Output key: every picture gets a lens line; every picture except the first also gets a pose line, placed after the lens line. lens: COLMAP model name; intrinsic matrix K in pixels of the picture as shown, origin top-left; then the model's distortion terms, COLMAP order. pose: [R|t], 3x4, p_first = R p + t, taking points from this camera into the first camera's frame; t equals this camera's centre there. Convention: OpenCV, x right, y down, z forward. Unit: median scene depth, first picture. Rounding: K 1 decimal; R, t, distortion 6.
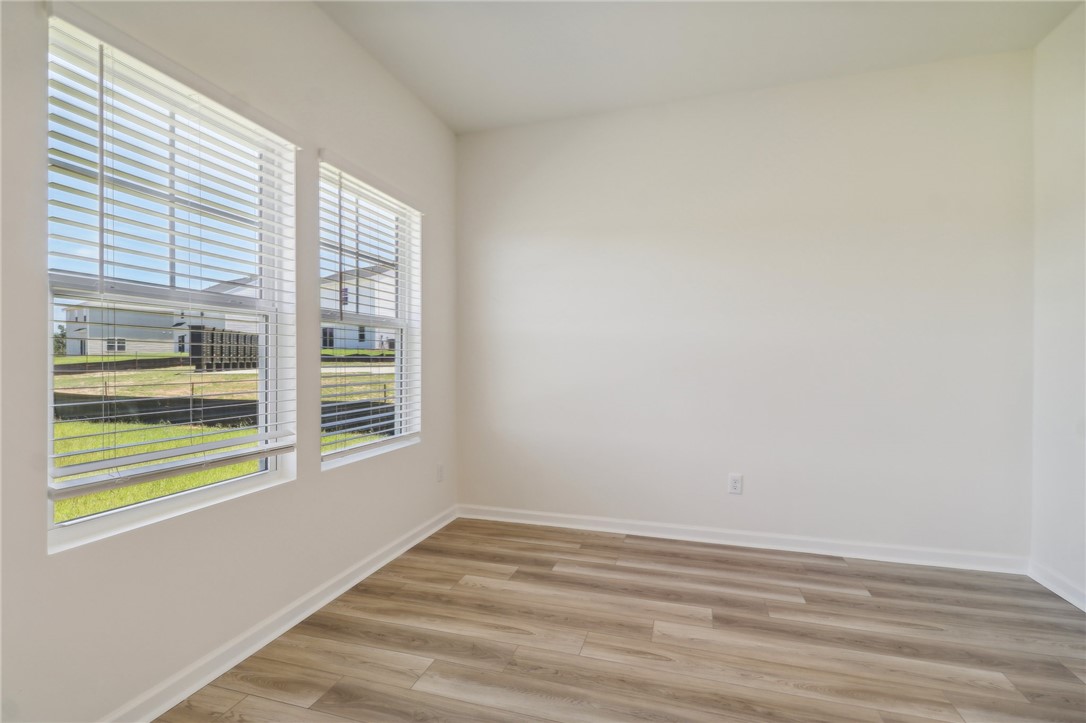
lens RADIAL K [[507.9, 0, 536.8], [0, 507.9, 354.5], [0, 0, 1]] dist [0.022224, -0.014490]
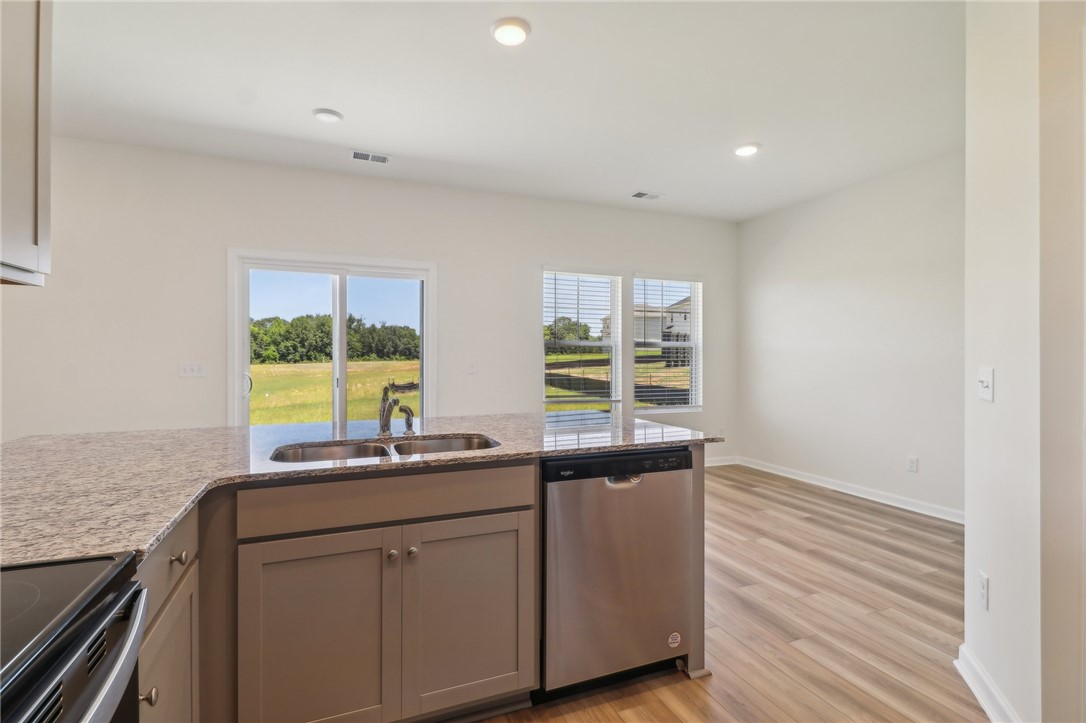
lens RADIAL K [[507.9, 0, 536.8], [0, 507.9, 354.5], [0, 0, 1]] dist [0.022224, -0.014490]
pose [[0.635172, 0.003859, -0.772361, 1.026654], [0.002785, 0.999970, 0.007287, -0.053143], [0.772366, -0.006780, 0.635142, -0.757076]]
